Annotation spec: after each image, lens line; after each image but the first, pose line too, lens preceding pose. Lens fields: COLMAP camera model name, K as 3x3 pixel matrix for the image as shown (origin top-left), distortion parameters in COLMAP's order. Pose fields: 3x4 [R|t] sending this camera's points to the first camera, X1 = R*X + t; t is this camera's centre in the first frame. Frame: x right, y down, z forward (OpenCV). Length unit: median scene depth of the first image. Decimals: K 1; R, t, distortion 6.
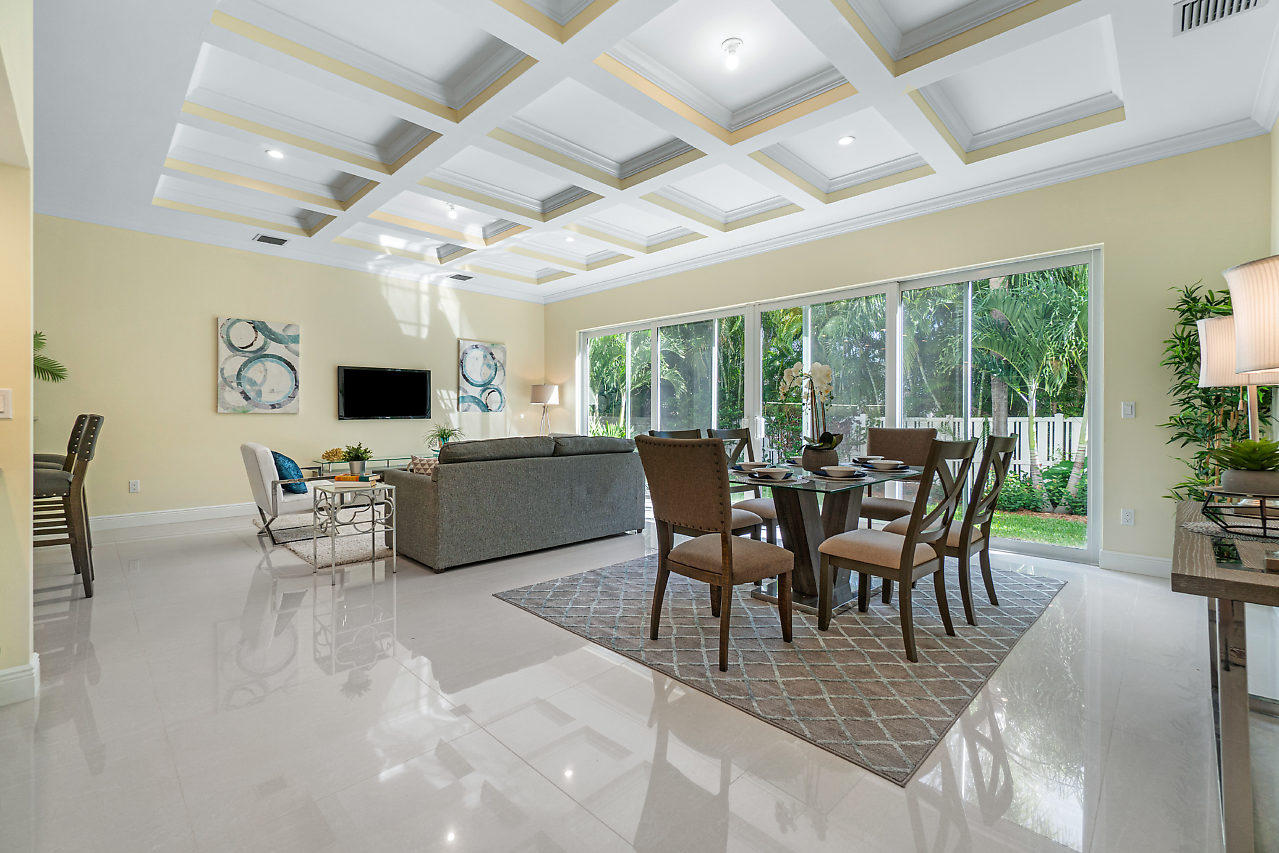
lens RADIAL K [[549.0, 0, 642.5], [0, 549.0, 411.2], [0, 0, 1]] dist [-0.000244, 0.000059]
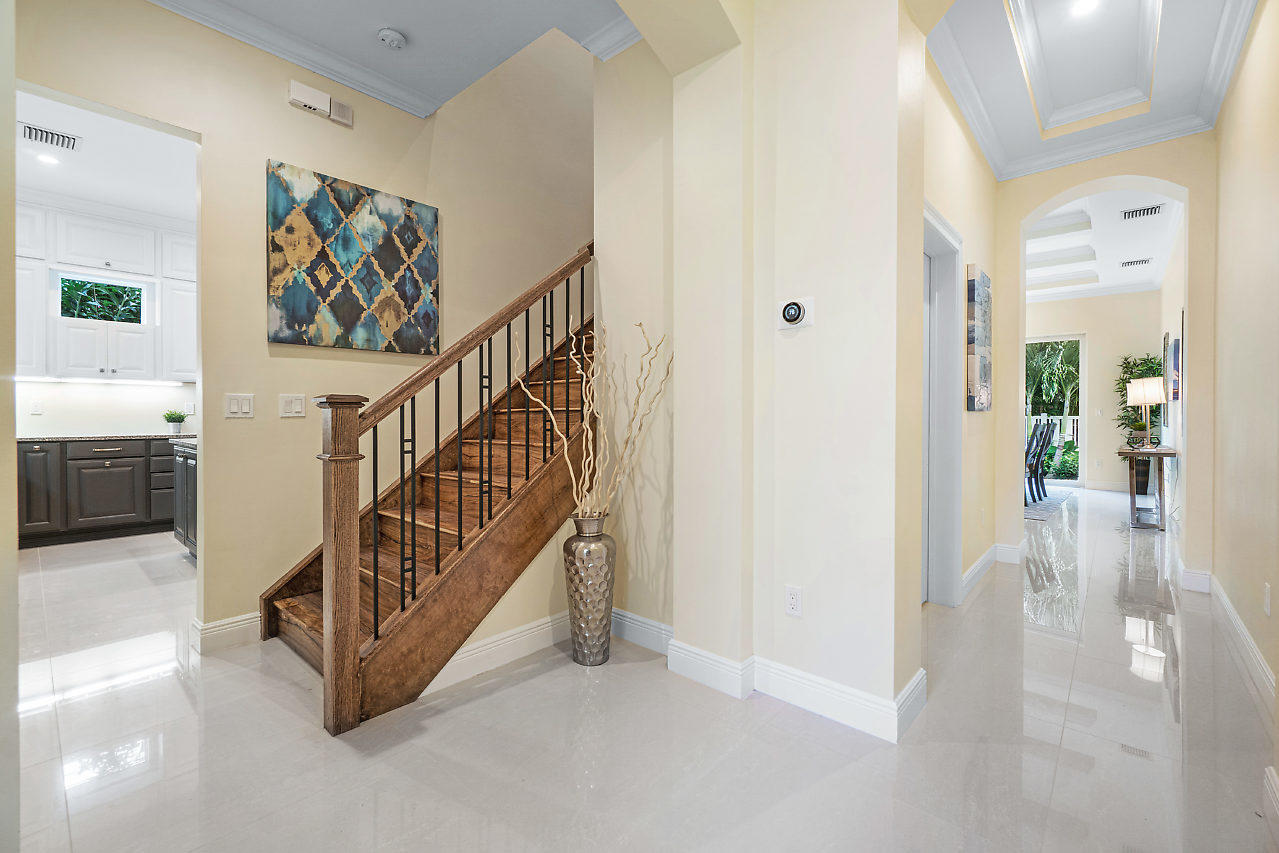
lens RADIAL K [[549.0, 0, 642.5], [0, 549.0, 411.2], [0, 0, 1]] dist [-0.000244, 0.000059]
pose [[0.998593, -0.000892, 0.053012, -1.030357], [0.000787, 0.999998, 0.002004, -0.012563], [-0.053014, -0.001959, 0.998592, -1.066528]]
